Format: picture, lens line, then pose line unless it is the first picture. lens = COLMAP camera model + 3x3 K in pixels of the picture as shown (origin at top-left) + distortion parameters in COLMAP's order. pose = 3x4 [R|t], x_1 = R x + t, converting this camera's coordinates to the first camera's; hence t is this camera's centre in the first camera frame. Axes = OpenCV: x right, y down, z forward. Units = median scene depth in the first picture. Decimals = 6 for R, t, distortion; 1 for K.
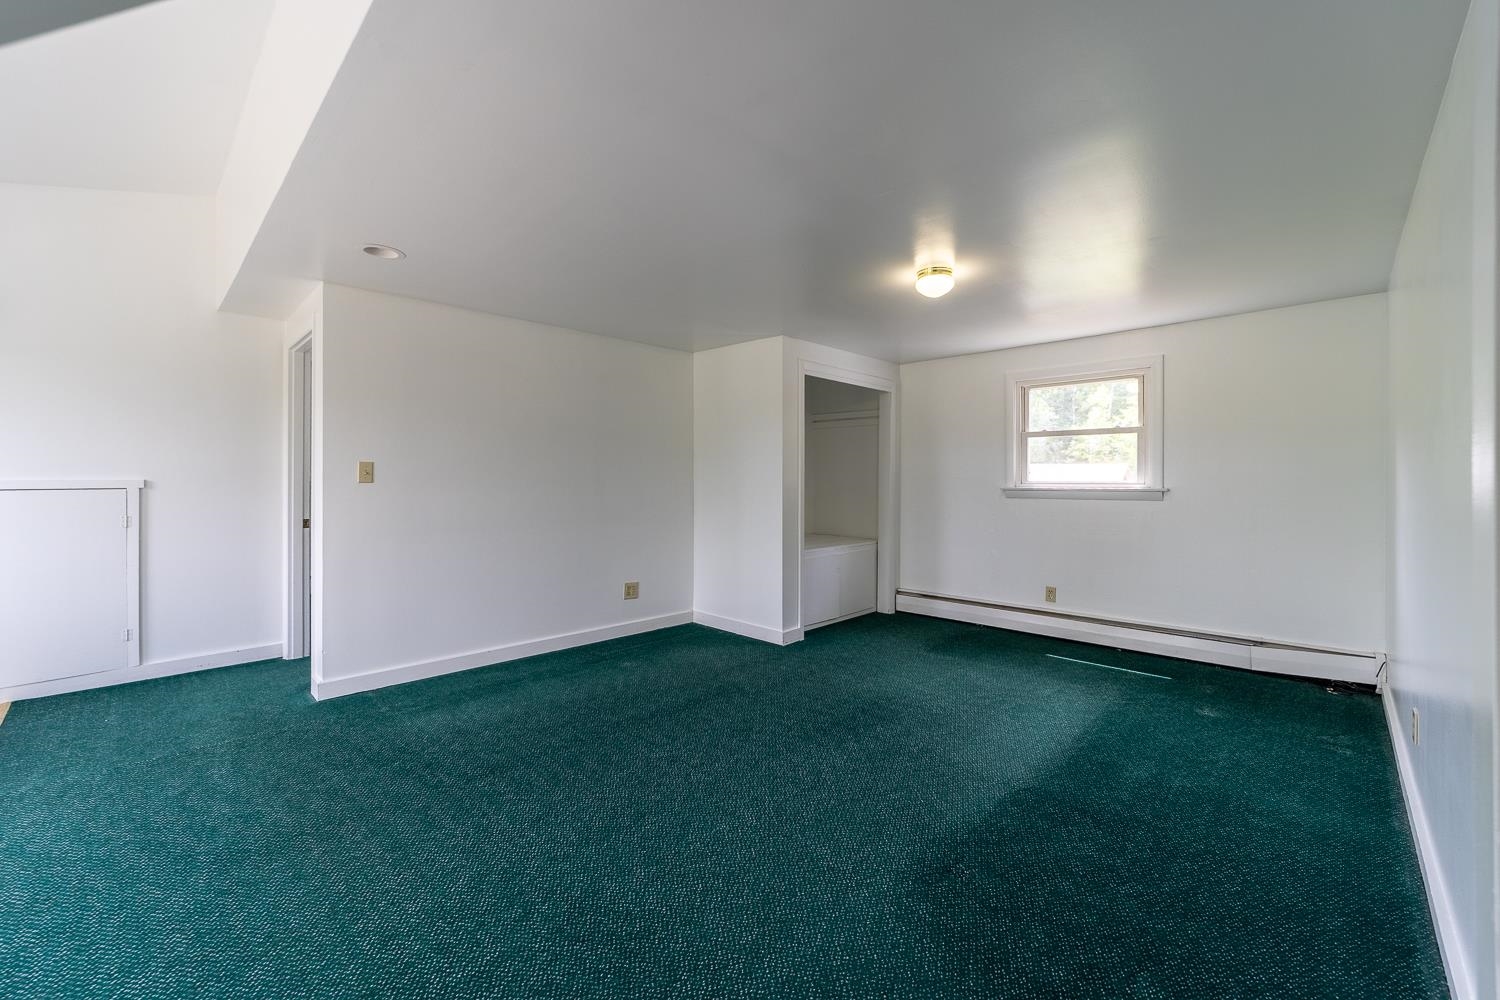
lens RADIAL K [[611.9, 0, 750.5], [0, 611.9, 480.7], [0, 0, 1]] dist [-0.001749, 0.000641]
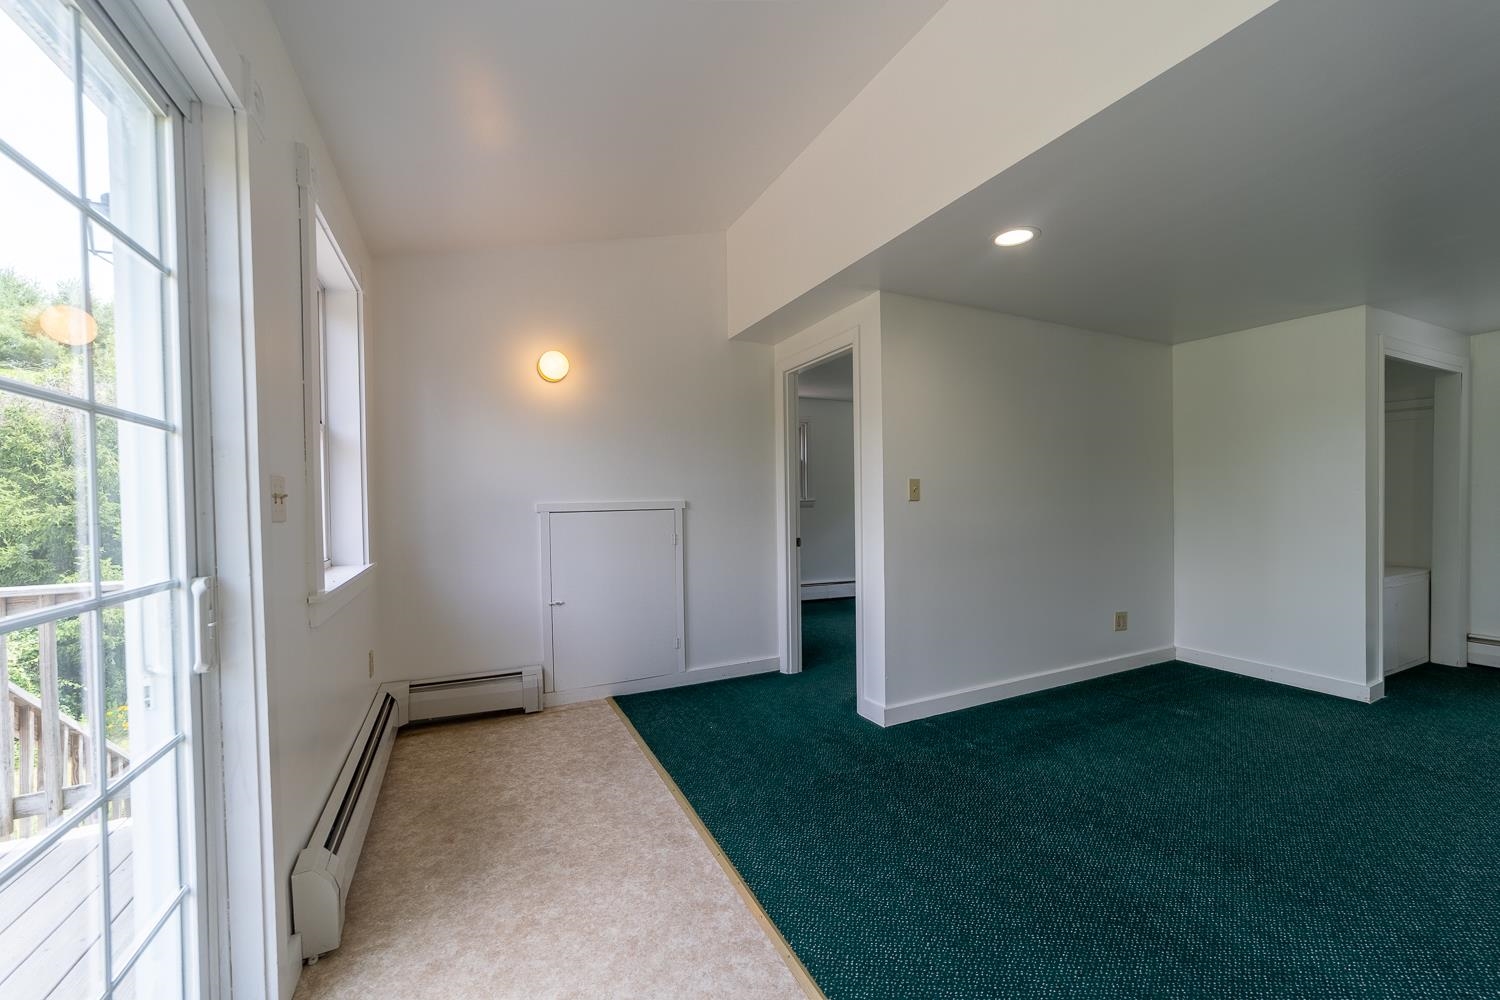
lens RADIAL K [[580.2, 0, 751.4], [0, 580.2, 504.2], [0, 0, 1]] dist [-0.014529, 0.008107]
pose [[0.946246, -0.012051, -0.323222, -0.492309], [0.013935, 0.999897, 0.003515, 0.002462], [0.323147, -0.007830, 0.946317, 0.057508]]
